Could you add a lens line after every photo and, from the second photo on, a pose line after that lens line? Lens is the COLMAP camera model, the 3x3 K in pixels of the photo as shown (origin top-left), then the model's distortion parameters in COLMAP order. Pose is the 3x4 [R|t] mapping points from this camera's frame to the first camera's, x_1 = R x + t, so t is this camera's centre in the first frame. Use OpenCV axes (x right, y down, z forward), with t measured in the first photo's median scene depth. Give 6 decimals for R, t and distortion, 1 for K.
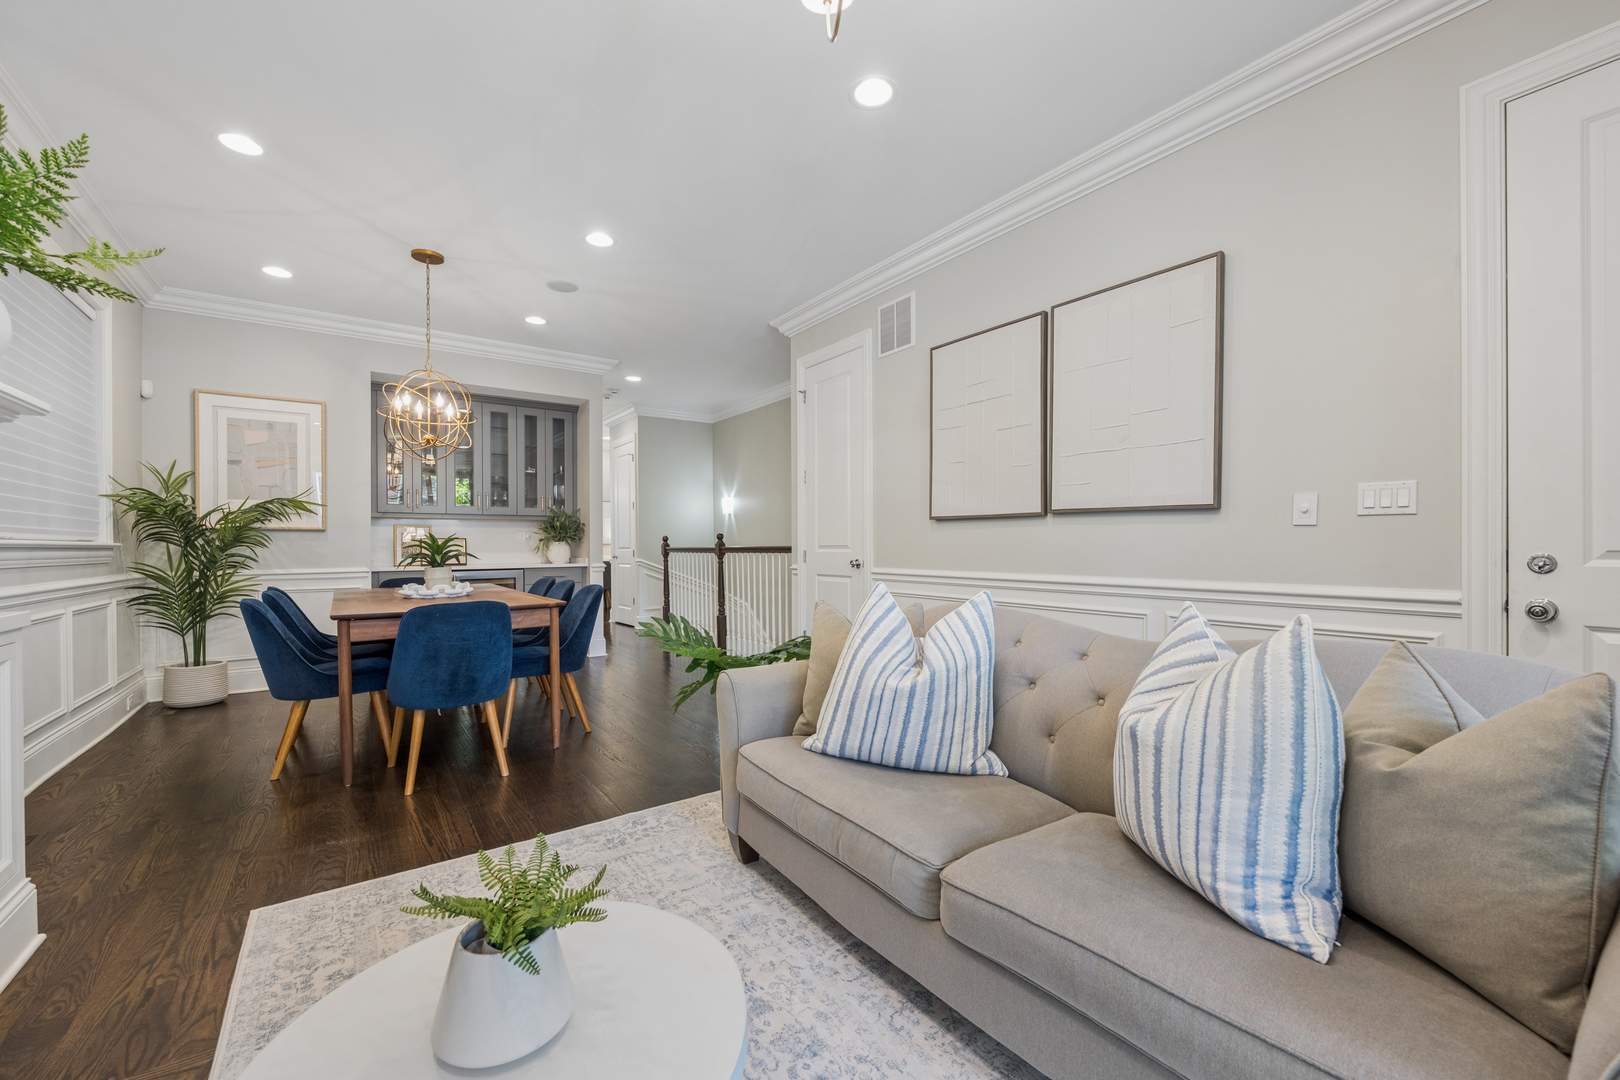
lens RADIAL K [[652.9, 0, 812.5], [0, 652.9, 545.5], [0, 0, 1]] dist [-0.002835, -0.000321]
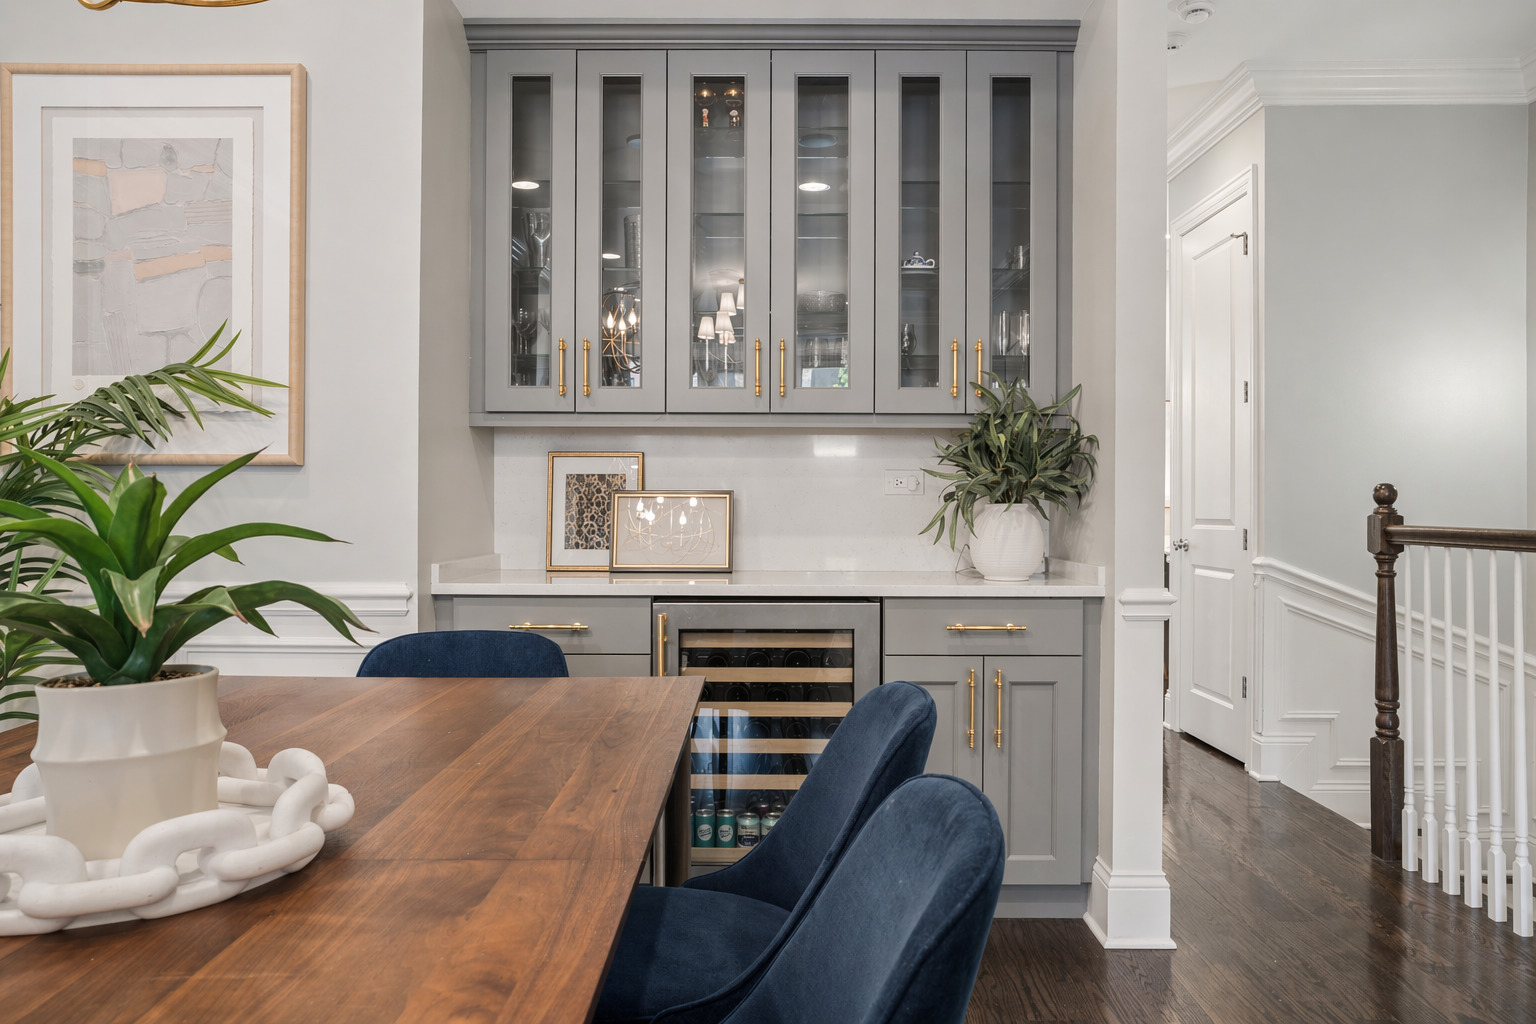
lens RADIAL K [[1173.1, 0, 764.5], [0, 1173.1, 511.1], [0, 0, 1]] dist [-0.009826, -0.004748]
pose [[0.814923, 0.008957, -0.579500, -0.247569], [-0.008140, 0.999959, 0.004010, -0.004902], [0.579512, 0.001449, 0.814963, 0.724679]]
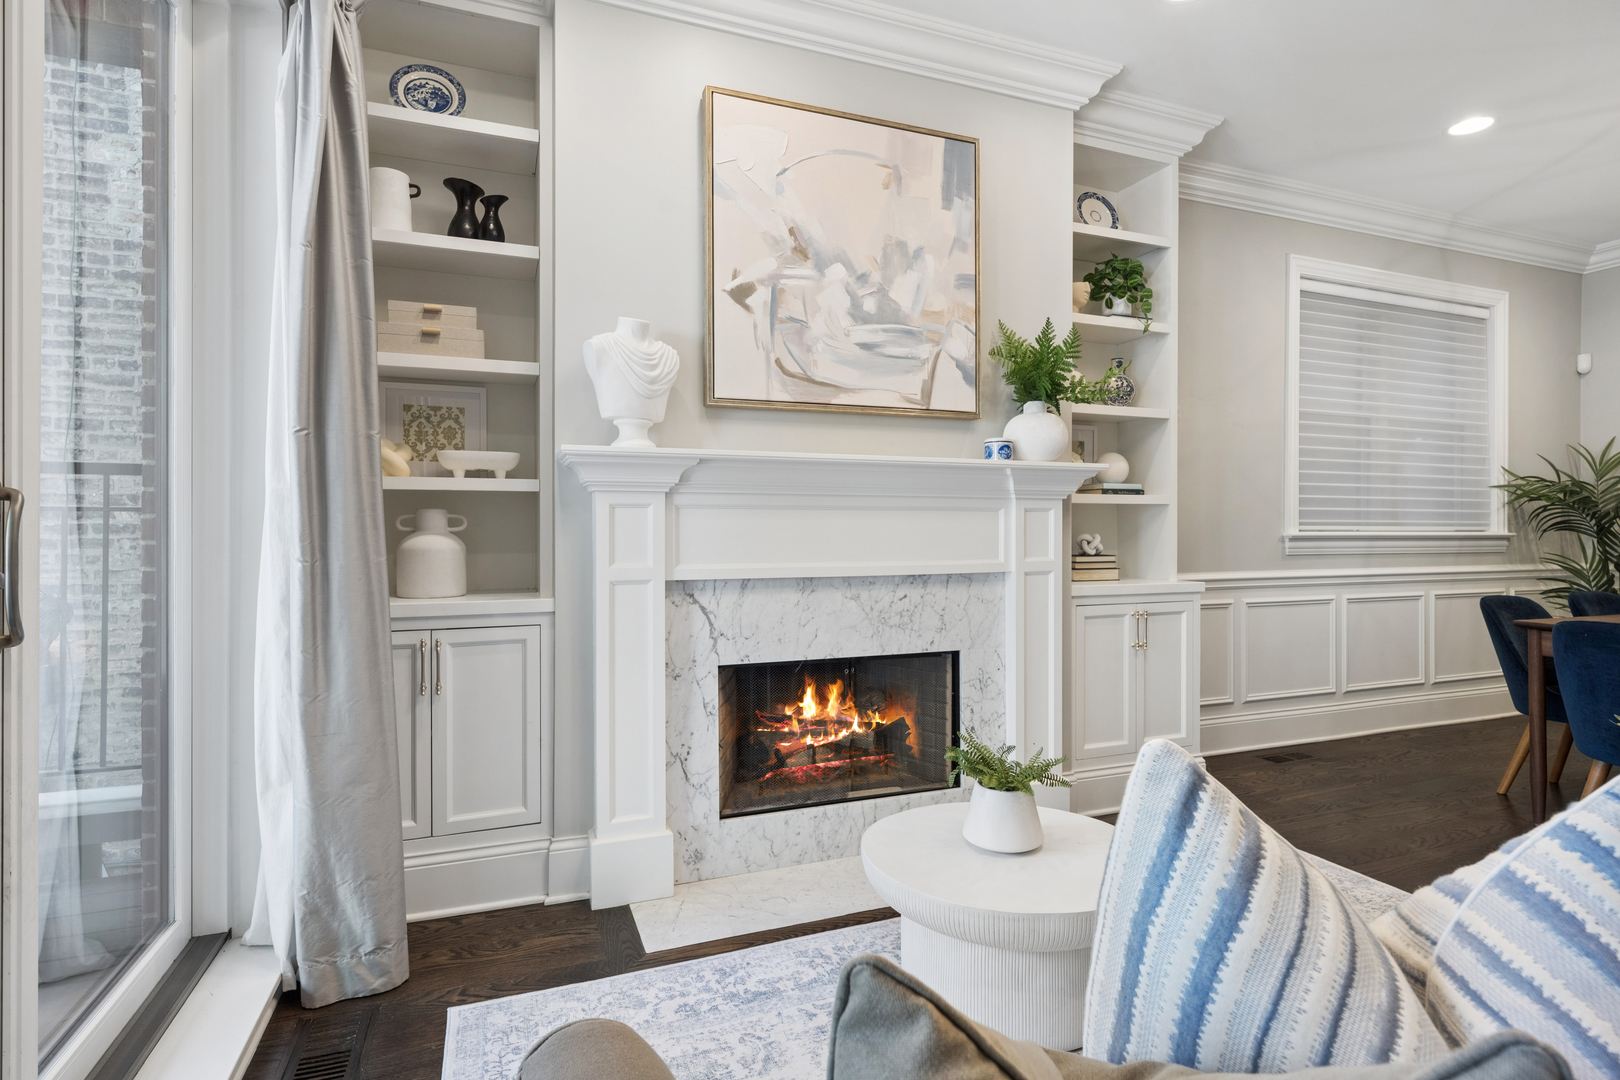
lens RADIAL K [[799.5, 0, 808.9], [0, 799.5, 534.5], [0, 0, 1]] dist [-0.001205, 0.001062]
pose [[-0.242813, 0.011585, -0.970004, 0.329183], [0.001015, 0.999931, 0.011689, -0.014089], [0.970073, 0.001854, -0.242808, 0.208231]]
